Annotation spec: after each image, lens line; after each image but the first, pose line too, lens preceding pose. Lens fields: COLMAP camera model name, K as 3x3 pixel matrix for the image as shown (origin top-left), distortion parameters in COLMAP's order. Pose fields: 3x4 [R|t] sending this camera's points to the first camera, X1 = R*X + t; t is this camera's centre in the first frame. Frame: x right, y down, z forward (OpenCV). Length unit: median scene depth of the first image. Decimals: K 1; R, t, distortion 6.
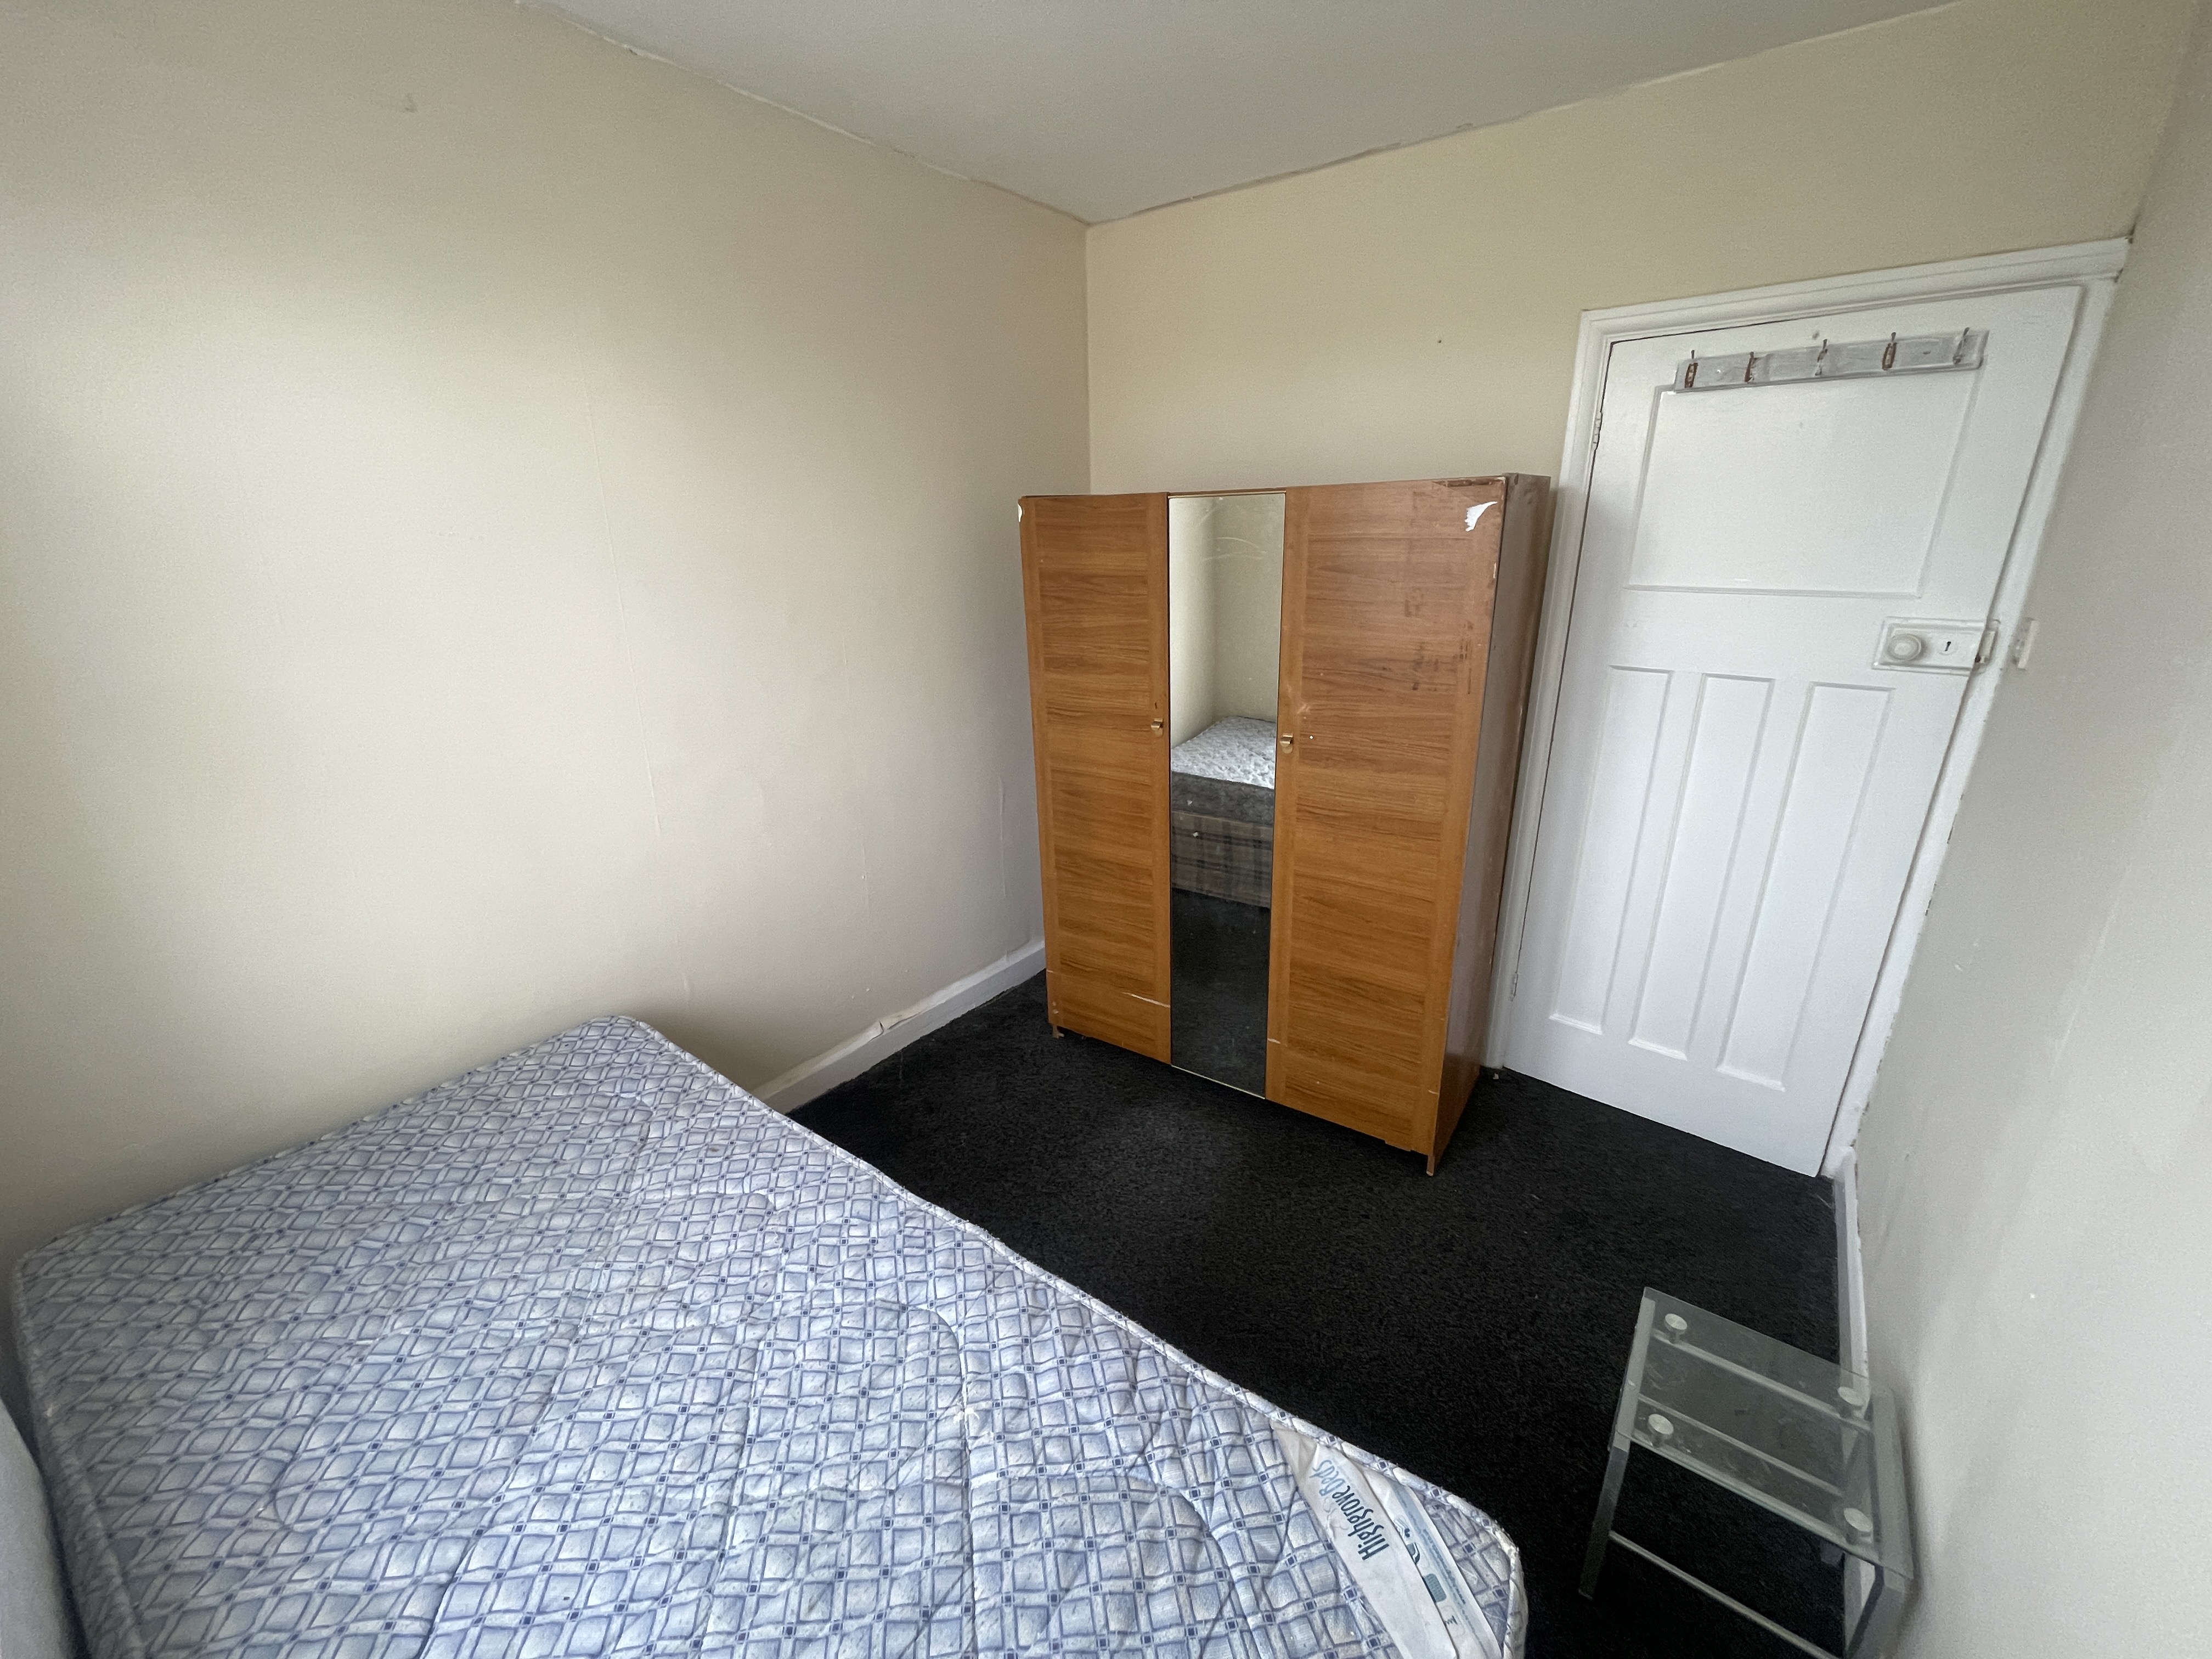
lens RADIAL K [[880.7, 0, 1093.8], [0, 880.7, 817.8], [0, 0, 1]] dist [-0.007809, -0.000261]
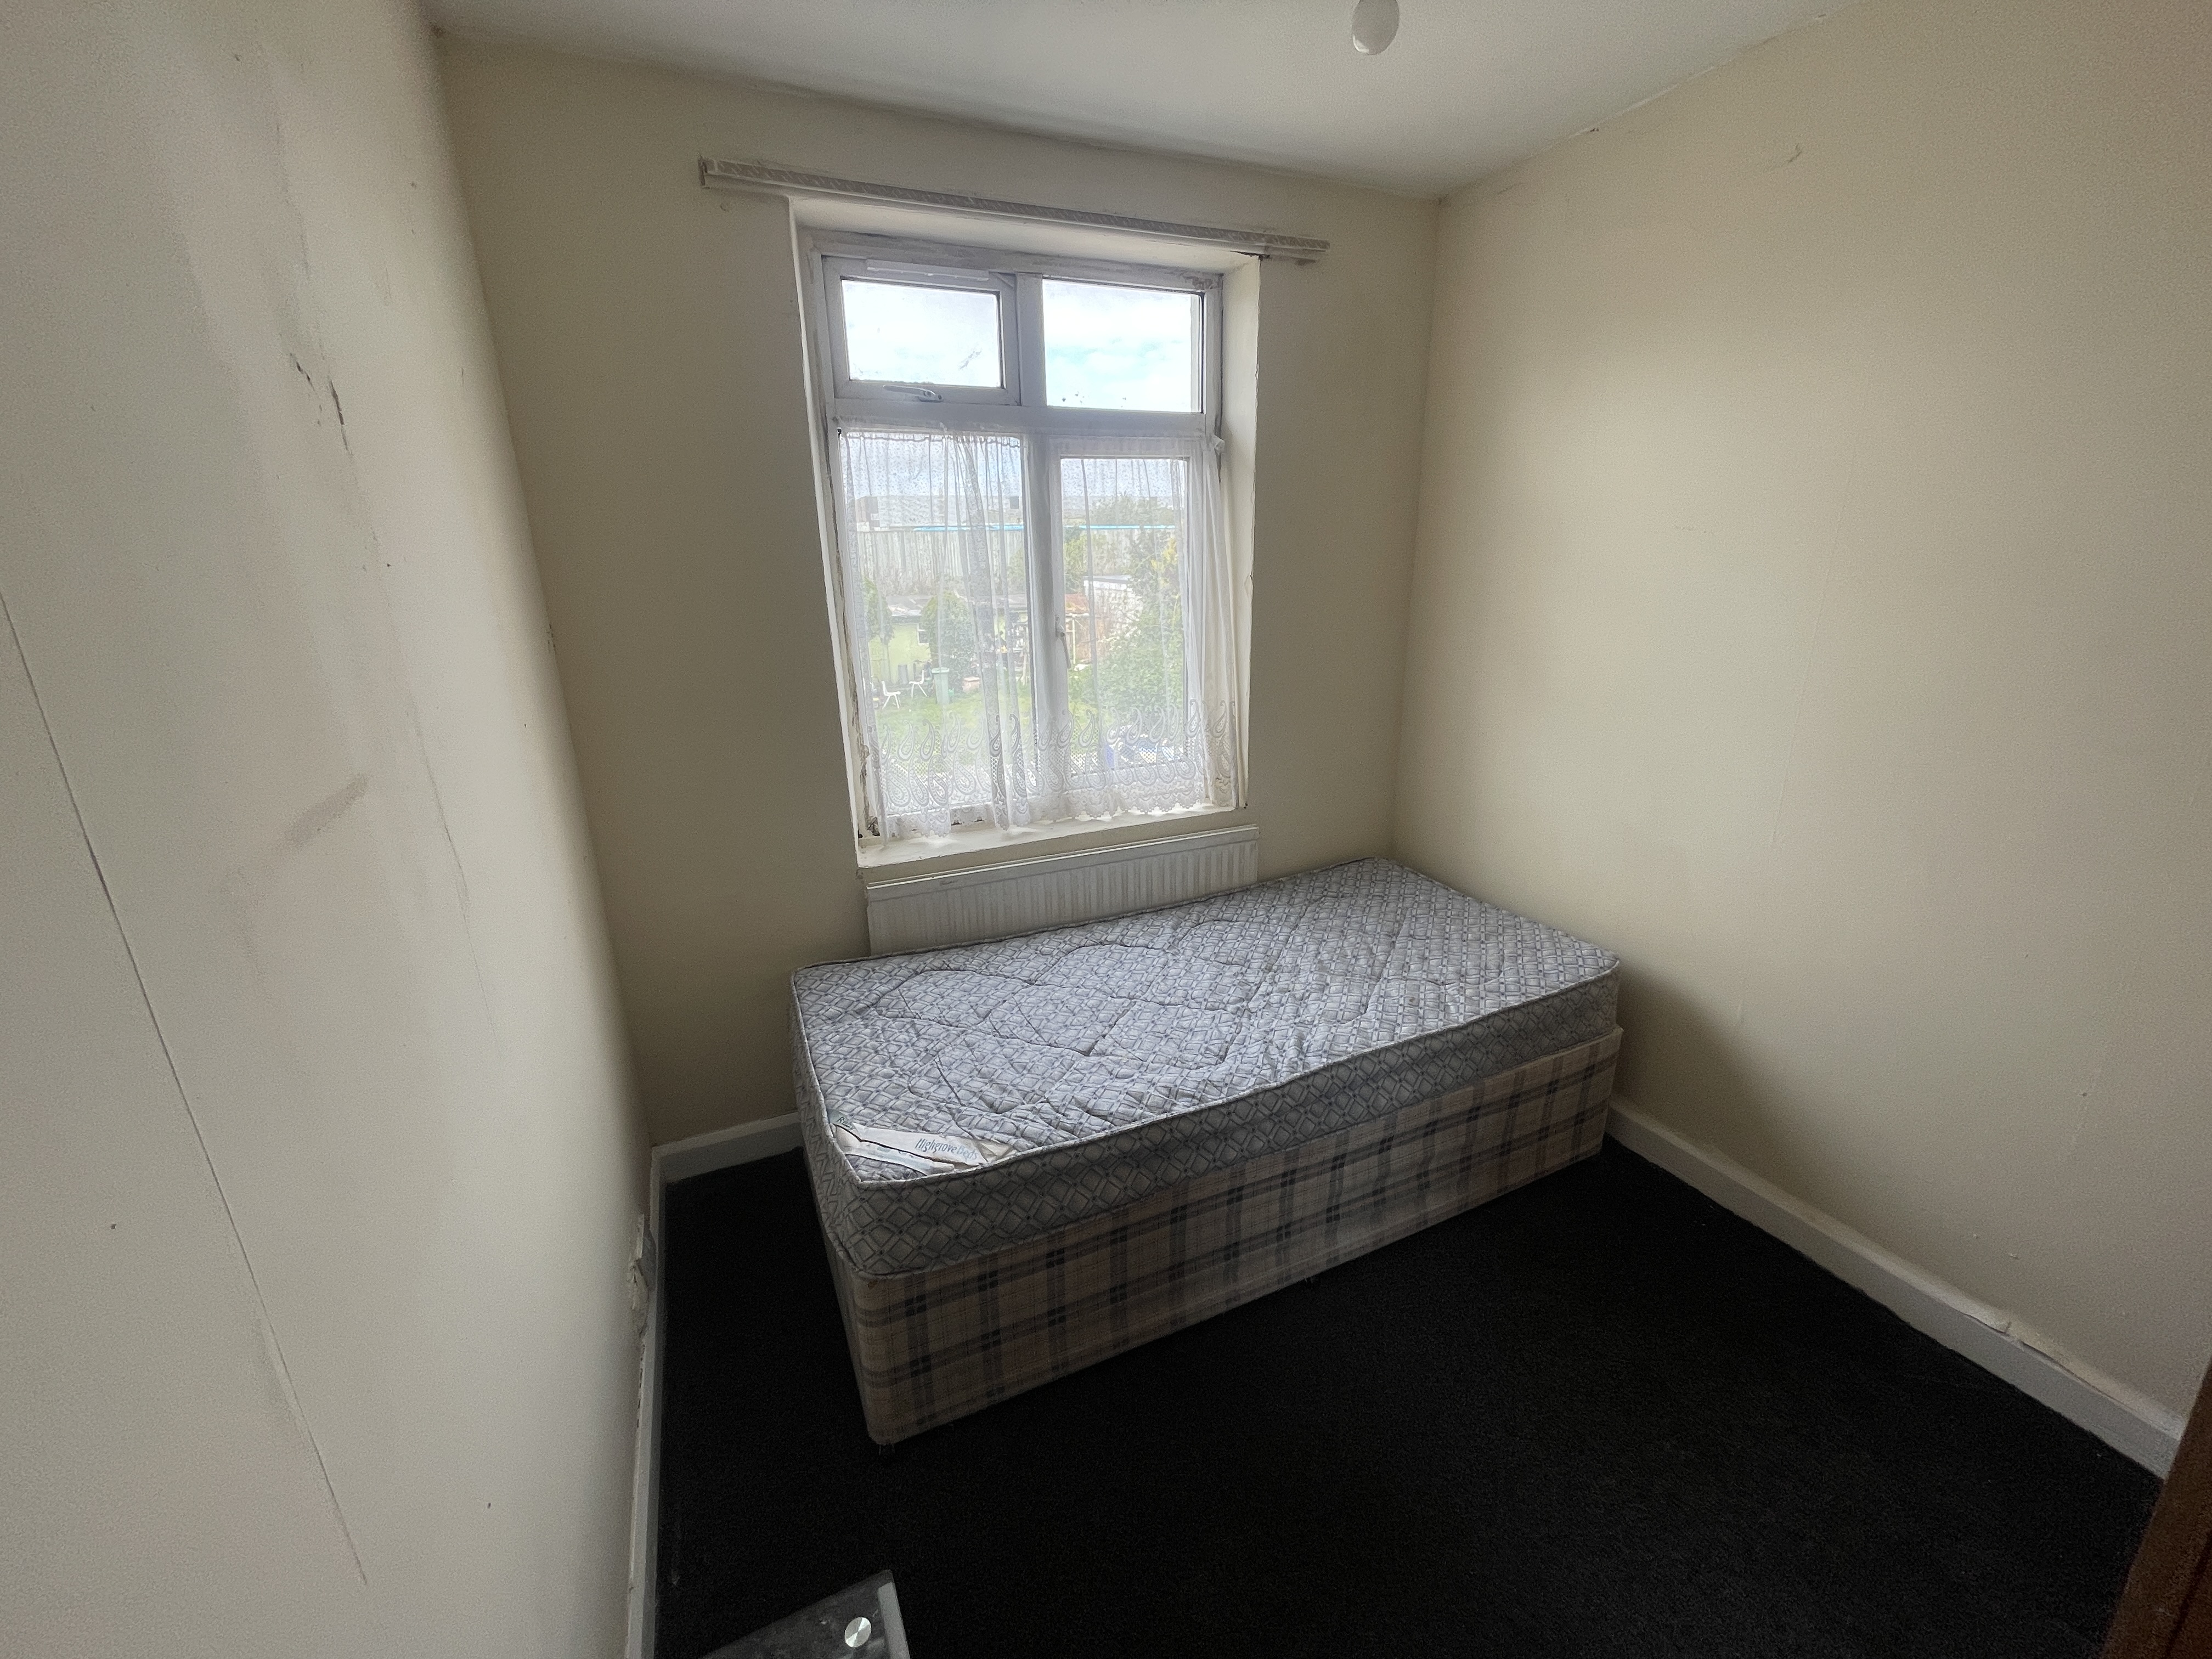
lens RADIAL K [[880.7, 0, 1093.8], [0, 880.7, 817.8], [0, 0, 1]] dist [-0.007809, -0.000261]
pose [[-0.472202, 0.274688, -0.837599, 0.518583], [-0.240689, 0.873922, 0.422291, -0.191411], [0.847994, 0.401008, -0.346553, 0.592203]]
